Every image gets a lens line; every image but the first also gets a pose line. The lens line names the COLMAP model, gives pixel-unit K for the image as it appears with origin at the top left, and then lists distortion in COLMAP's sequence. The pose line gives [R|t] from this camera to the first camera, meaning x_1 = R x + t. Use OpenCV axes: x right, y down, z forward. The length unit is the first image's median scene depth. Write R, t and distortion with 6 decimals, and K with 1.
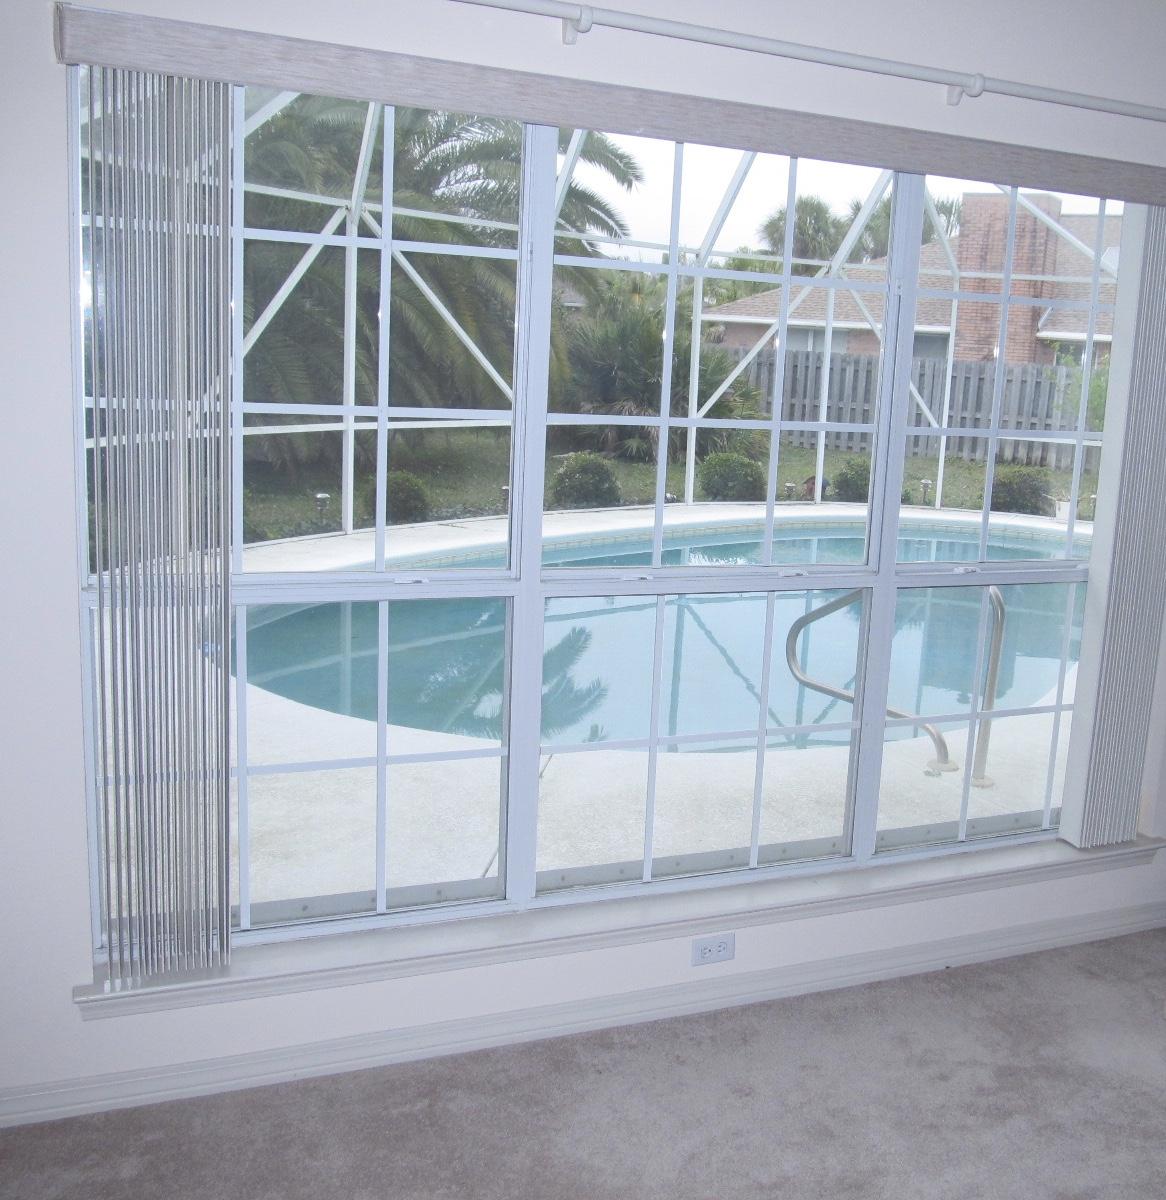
lens RADIAL K [[1276.1, 0, 583.0], [0, 1276.1, 600.0], [0, 0, 1]] dist [-0.059987, 0.008905]
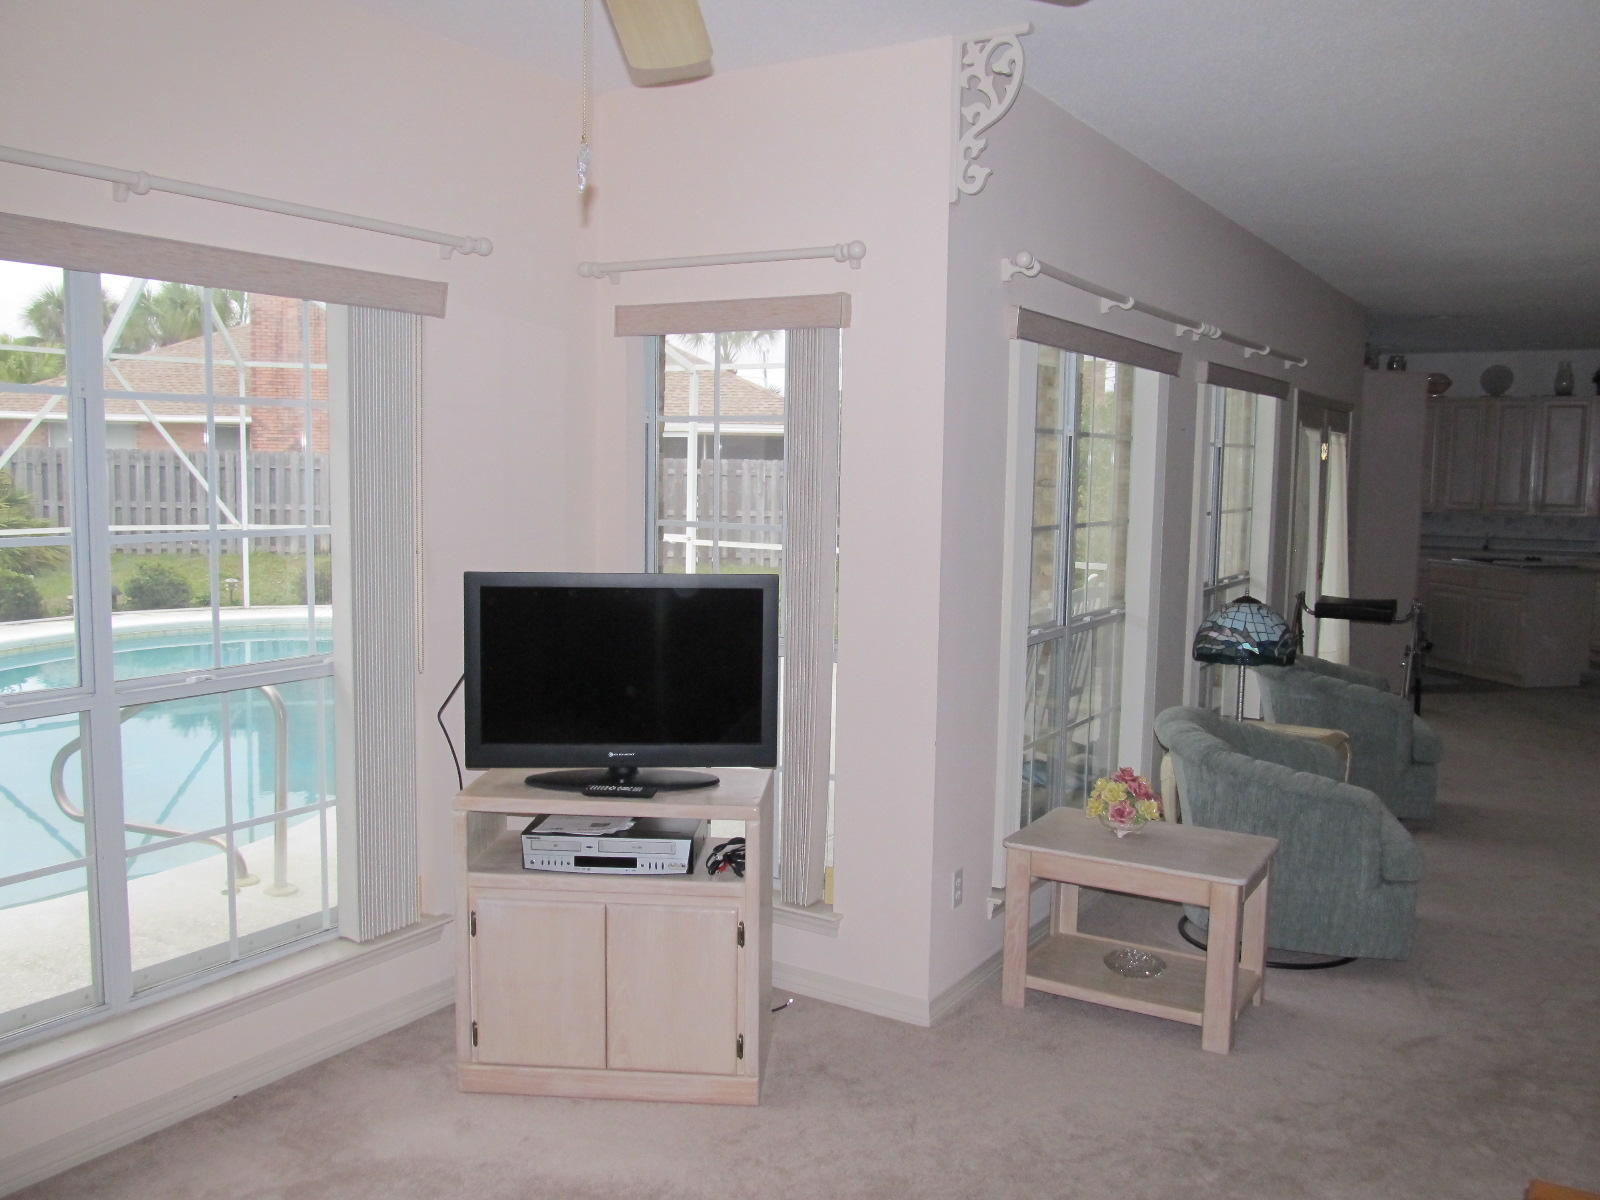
lens RADIAL K [[1327.9, 0, 800.0], [0, 1327.9, 600.0], [0, 0, 1]] dist [-0.054984, 0.012007]
pose [[0.833312, -0.089918, 0.545442, 0.135224], [0.124431, 0.991872, -0.026588, 0.000063], [-0.538617, 0.090026, 0.837727, -0.076971]]
